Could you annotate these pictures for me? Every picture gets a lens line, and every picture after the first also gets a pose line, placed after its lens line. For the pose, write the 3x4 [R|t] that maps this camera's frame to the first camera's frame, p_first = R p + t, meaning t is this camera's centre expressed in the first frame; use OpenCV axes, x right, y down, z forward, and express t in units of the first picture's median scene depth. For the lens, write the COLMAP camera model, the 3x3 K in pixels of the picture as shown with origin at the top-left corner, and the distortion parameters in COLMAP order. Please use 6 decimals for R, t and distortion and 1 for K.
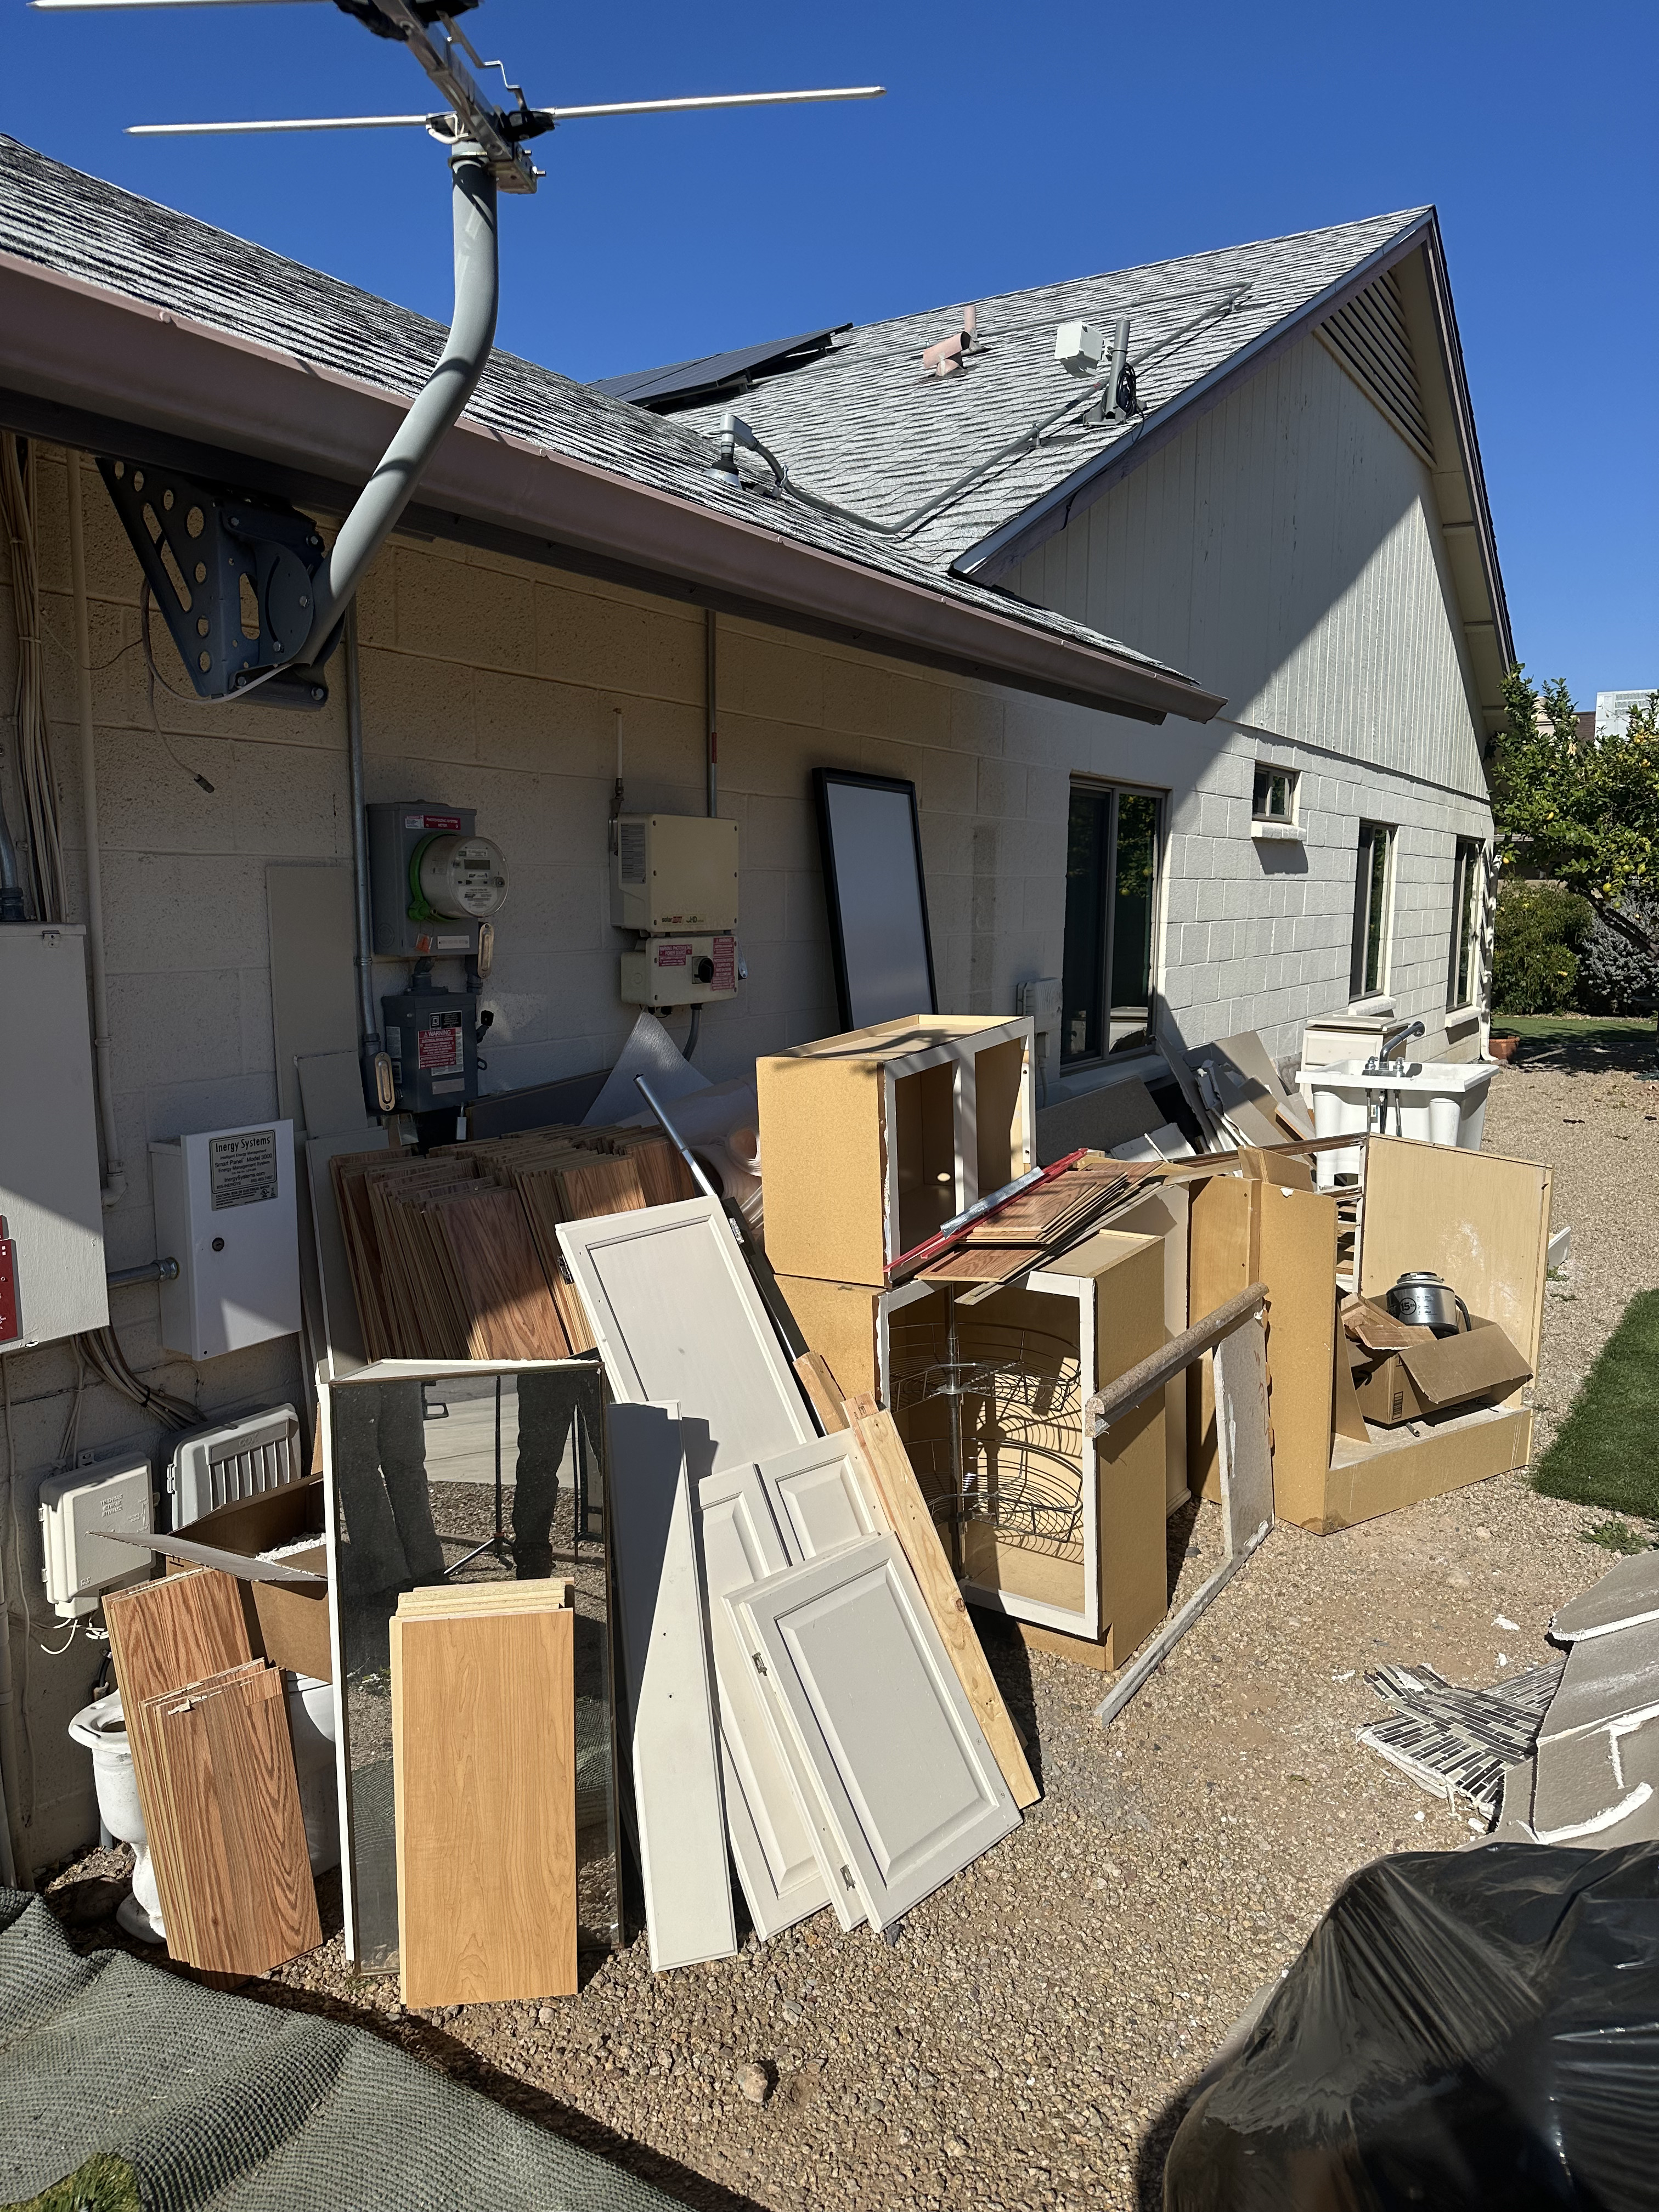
lens RADIAL K [[1546.1, 0, 822.1], [0, 1546.1, 1108.5], [0, 0, 1]] dist [0.015216, -0.036739]
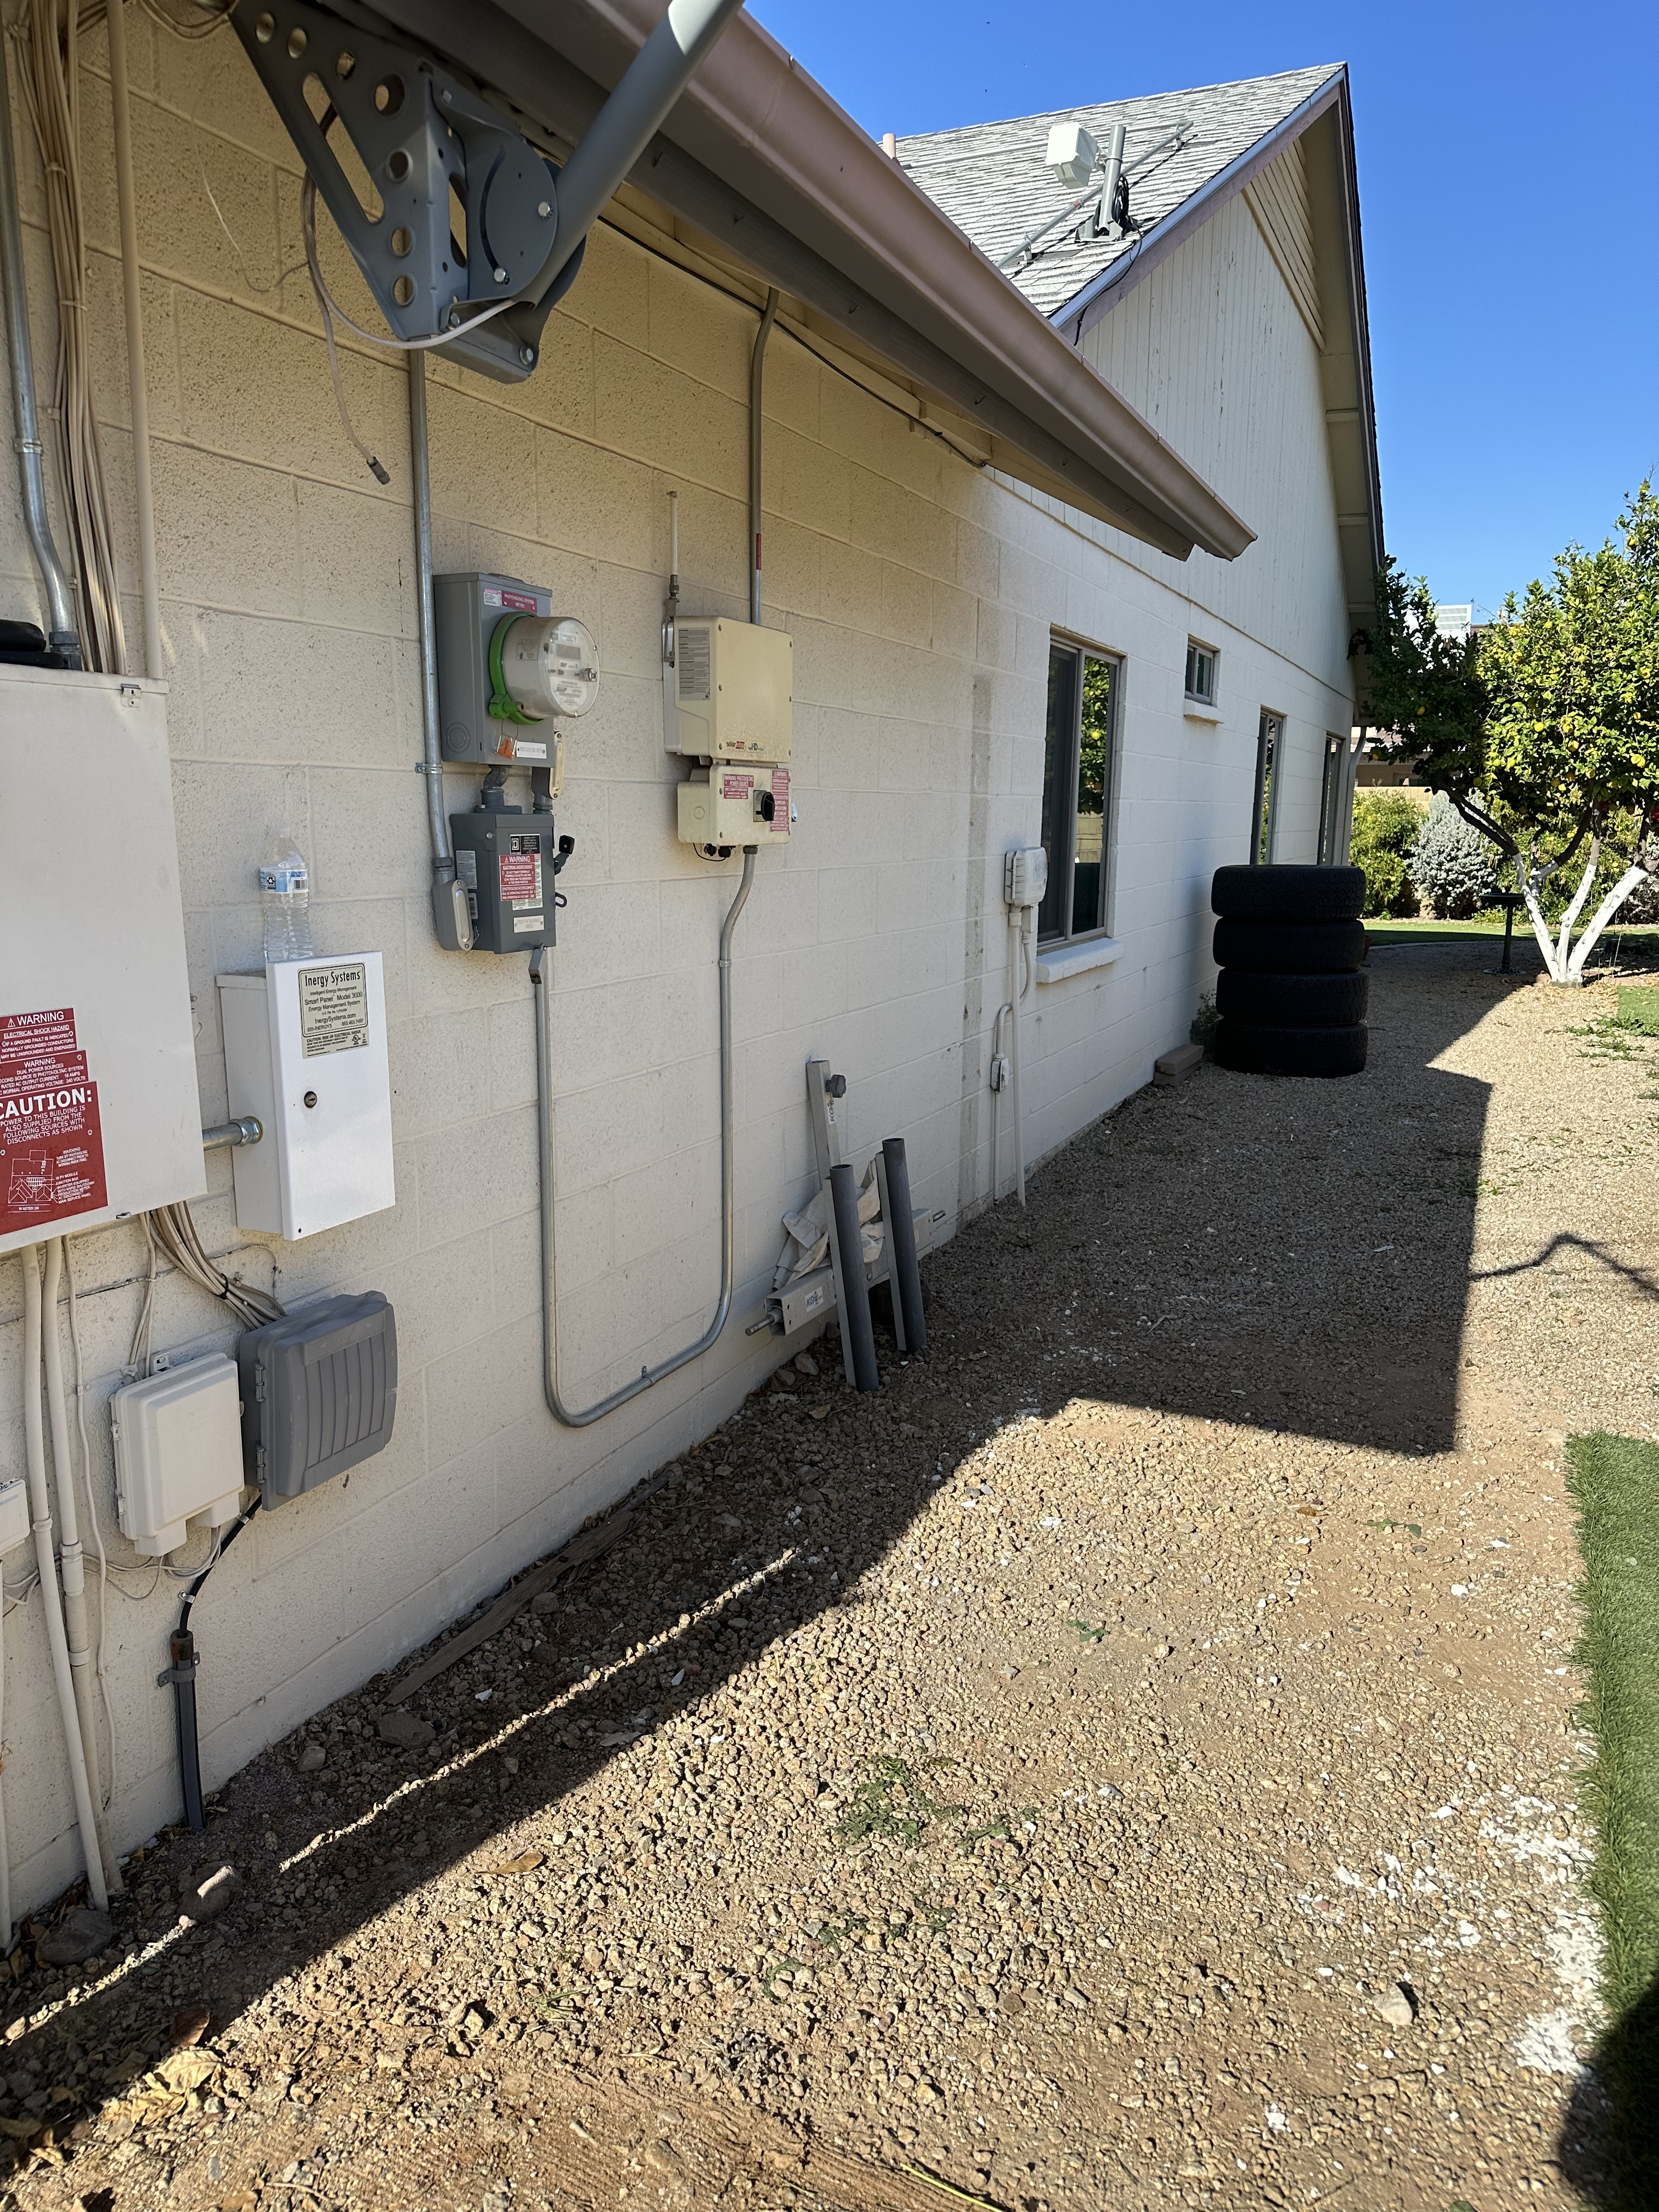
lens RADIAL K [[1546.1, 0, 830.0], [0, 1546.1, 1123.7], [0, 0, 1]] dist [0.015216, -0.036739]
pose [[0.991495, -0.021009, 0.128436, -0.189466], [0.013063, 0.997966, 0.062402, 0.045057], [-0.129486, -0.060193, 0.989753, 0.130471]]
